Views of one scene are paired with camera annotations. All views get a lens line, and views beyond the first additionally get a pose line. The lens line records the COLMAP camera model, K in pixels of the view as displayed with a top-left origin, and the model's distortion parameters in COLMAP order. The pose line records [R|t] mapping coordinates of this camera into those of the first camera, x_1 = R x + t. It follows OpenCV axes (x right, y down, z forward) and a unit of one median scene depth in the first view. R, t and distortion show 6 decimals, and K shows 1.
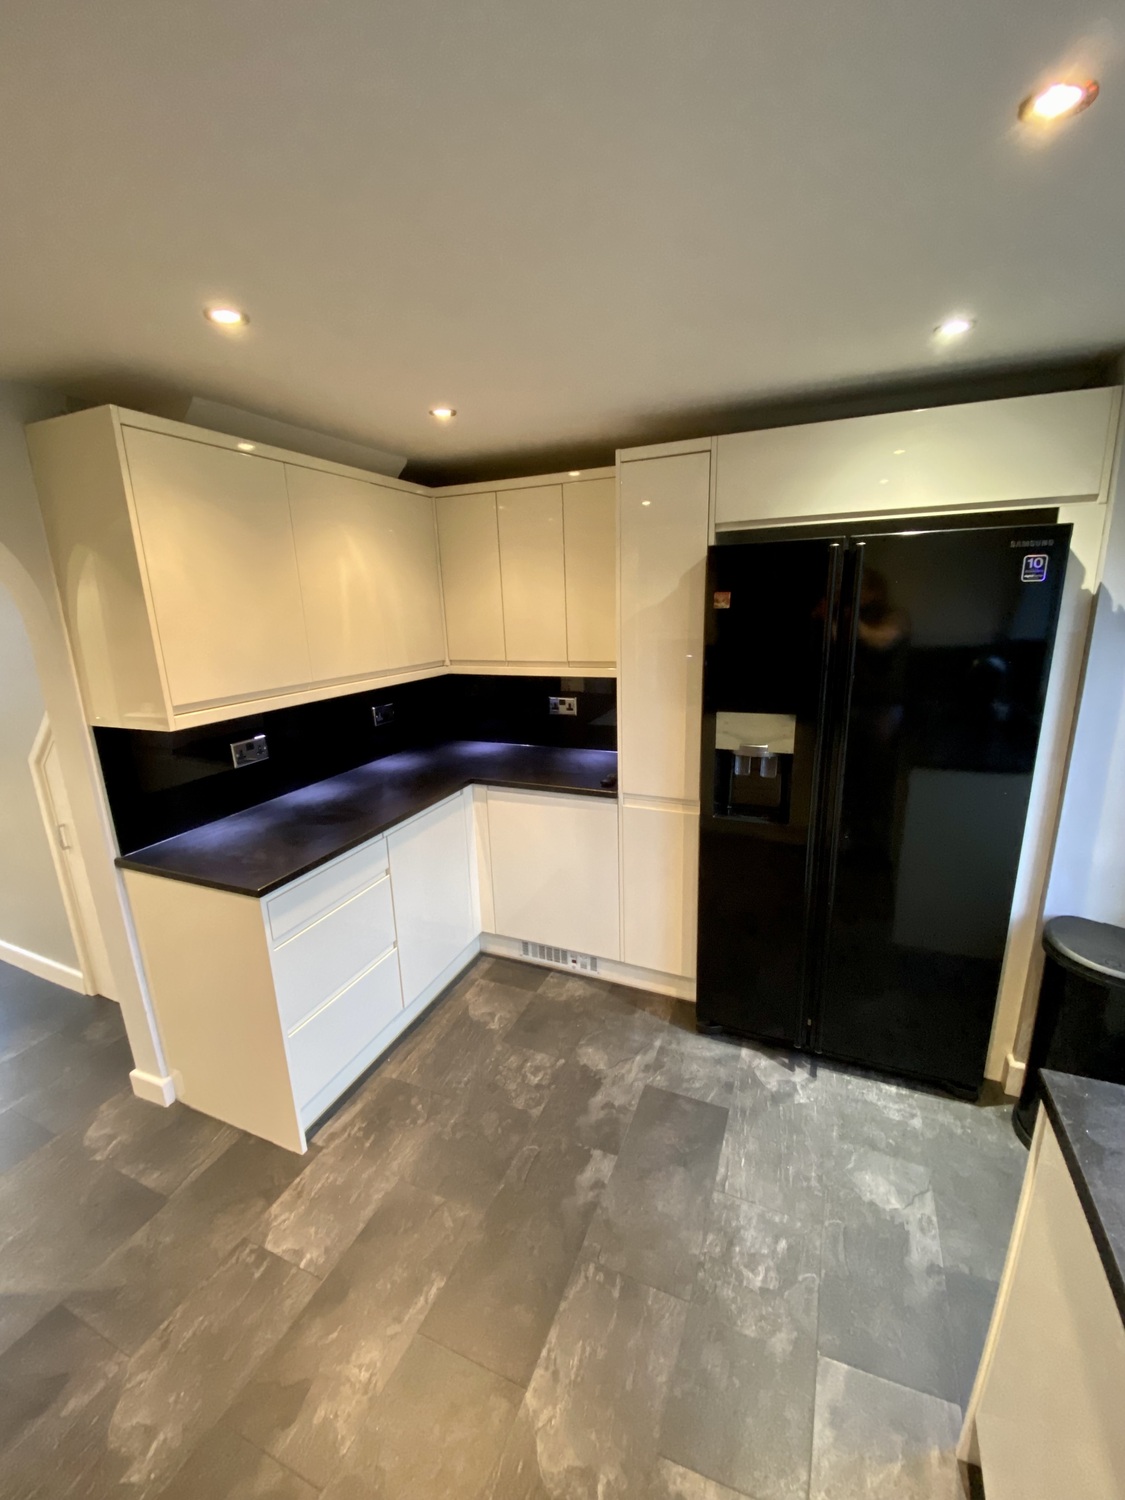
lens RADIAL K [[614.0, 0, 553.7], [0, 614.0, 752.3], [0, 0, 1]] dist [0.023886, -0.021182]
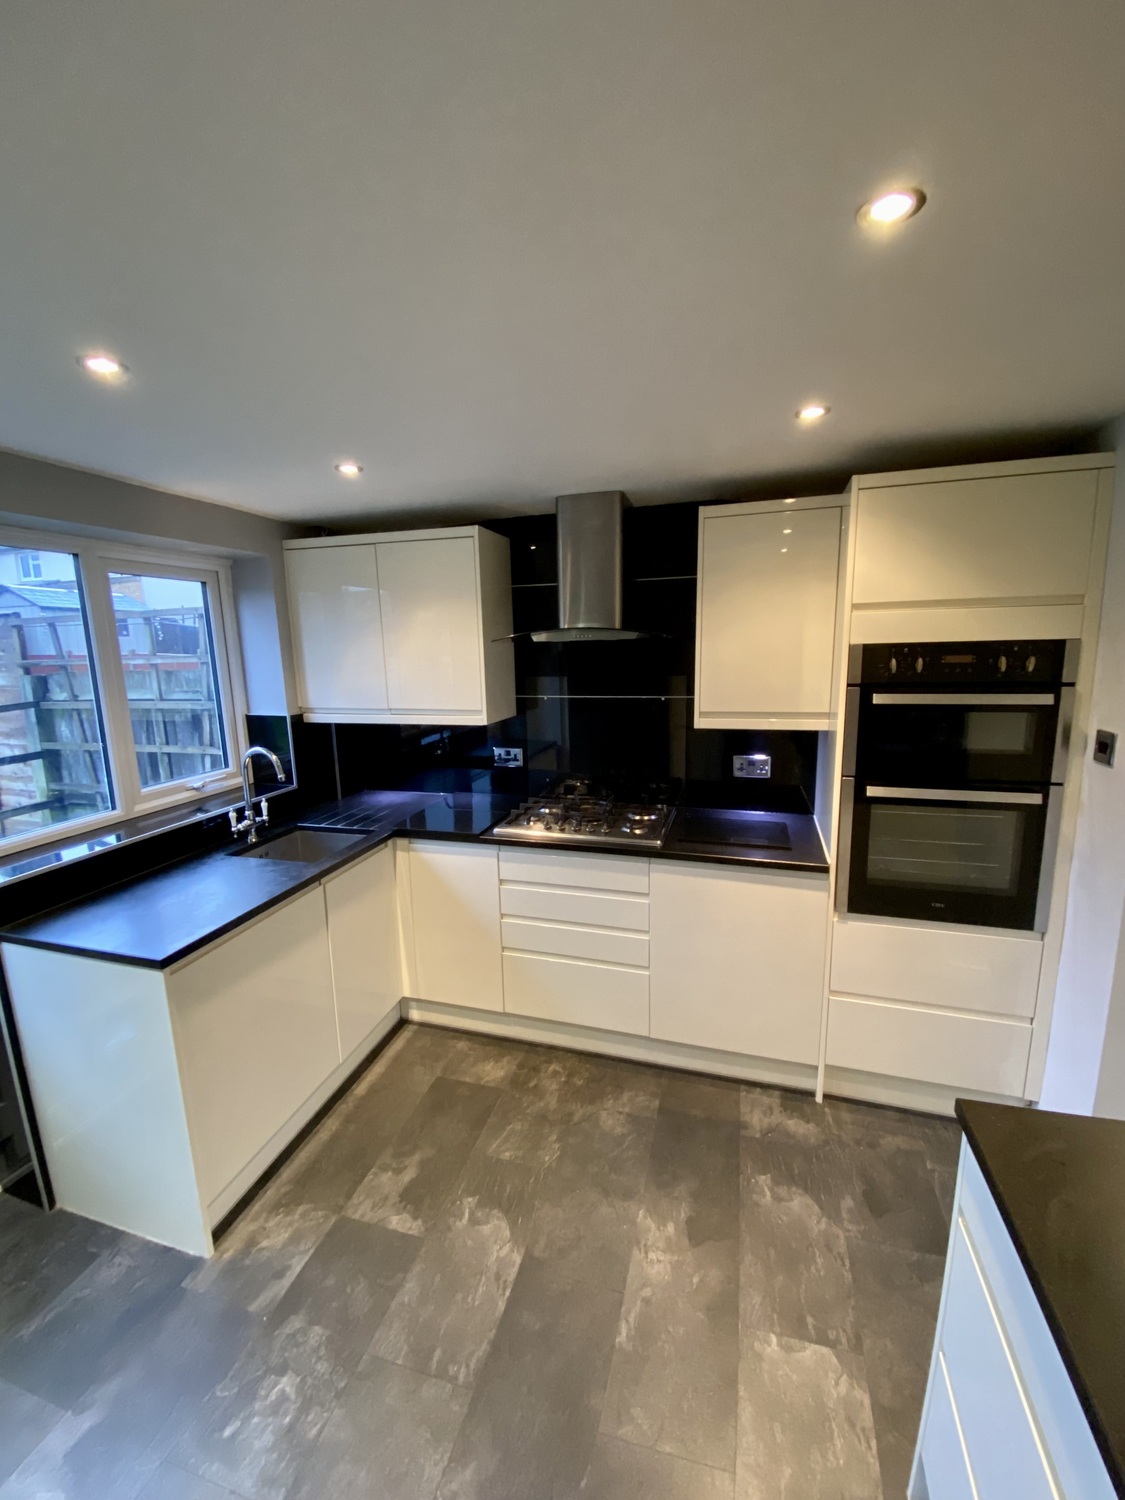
lens RADIAL K [[614.0, 0, 553.7], [0, 614.0, 752.3], [0, 0, 1]] dist [0.023886, -0.021182]
pose [[-0.990734, 0.077759, -0.111355, -0.043103], [0.025047, 0.910429, 0.412907, -0.365052], [0.133488, 0.406291, -0.903940, 1.427430]]
